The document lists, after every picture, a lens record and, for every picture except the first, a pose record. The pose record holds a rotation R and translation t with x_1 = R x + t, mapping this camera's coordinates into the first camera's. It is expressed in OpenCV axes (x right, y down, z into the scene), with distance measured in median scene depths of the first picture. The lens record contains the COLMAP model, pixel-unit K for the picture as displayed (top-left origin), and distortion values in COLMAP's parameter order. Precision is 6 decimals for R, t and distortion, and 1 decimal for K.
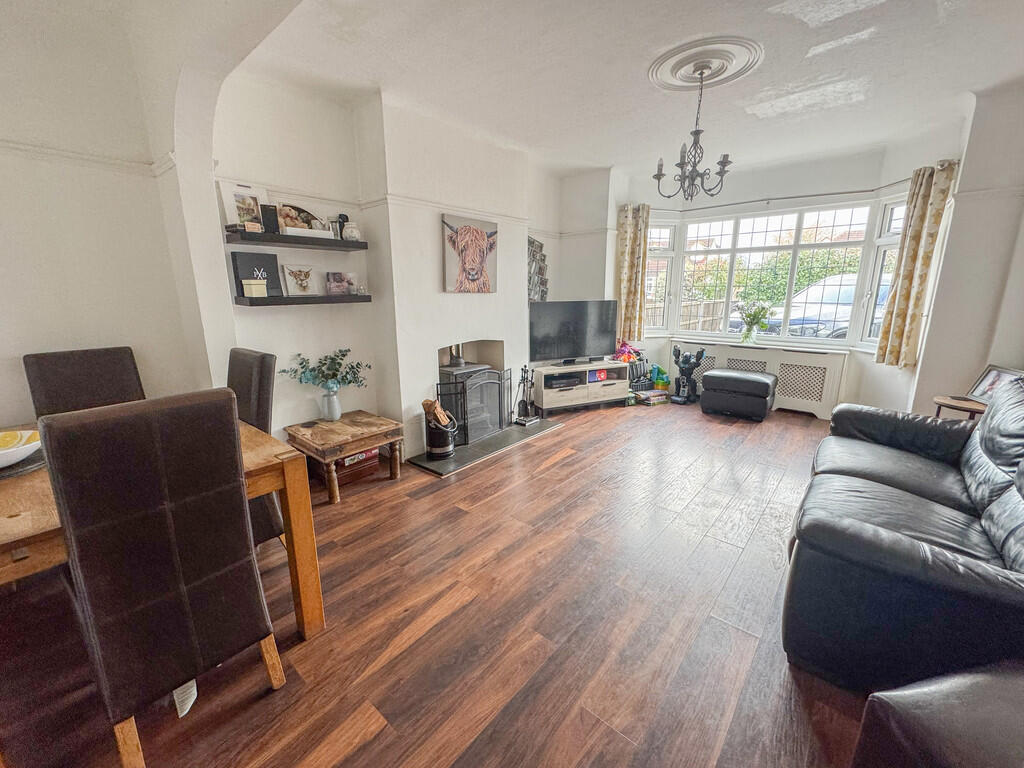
lens RADIAL K [[415.2, 0, 508.8], [0, 415.2, 382.0], [0, 0, 1]] dist [-0.006848, 0.000985]
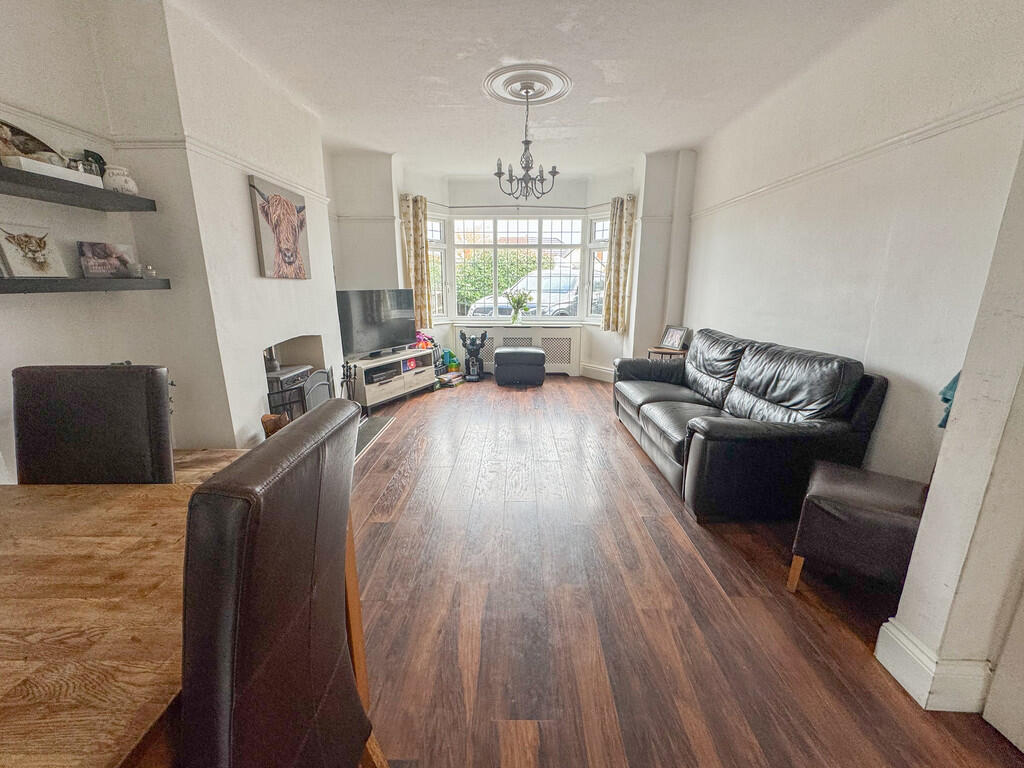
lens RADIAL K [[415.2, 0, 506.9], [0, 415.2, 382.0], [0, 0, 1]] dist [-0.006848, 0.000985]
pose [[0.767581, -0.144037, 0.624558, -0.271874], [0.134874, 0.988902, 0.062302, -0.005175], [-0.626600, 0.036415, 0.778489, 0.090097]]
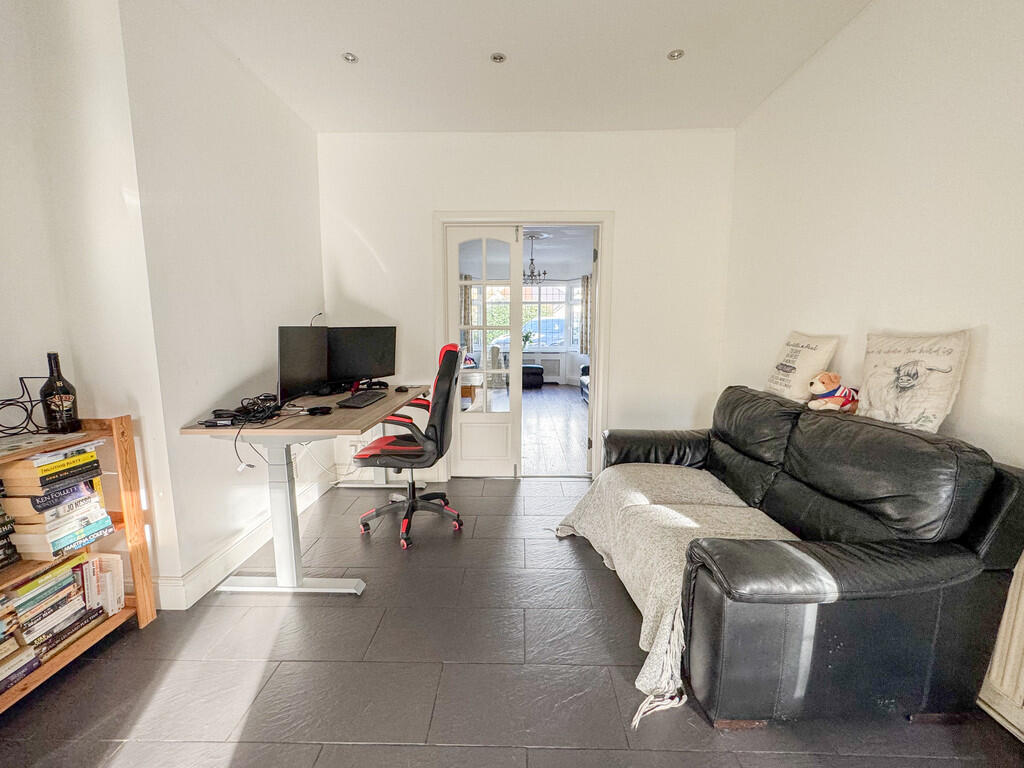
lens RADIAL K [[415.2, 0, 507.4], [0, 415.2, 384.8], [0, 0, 1]] dist [-0.006848, 0.000985]
pose [[0.771079, -0.085333, 0.630995, -0.831306], [0.135909, 0.990199, -0.032171, 0.131684], [-0.622065, 0.110565, 0.775119, -0.487177]]
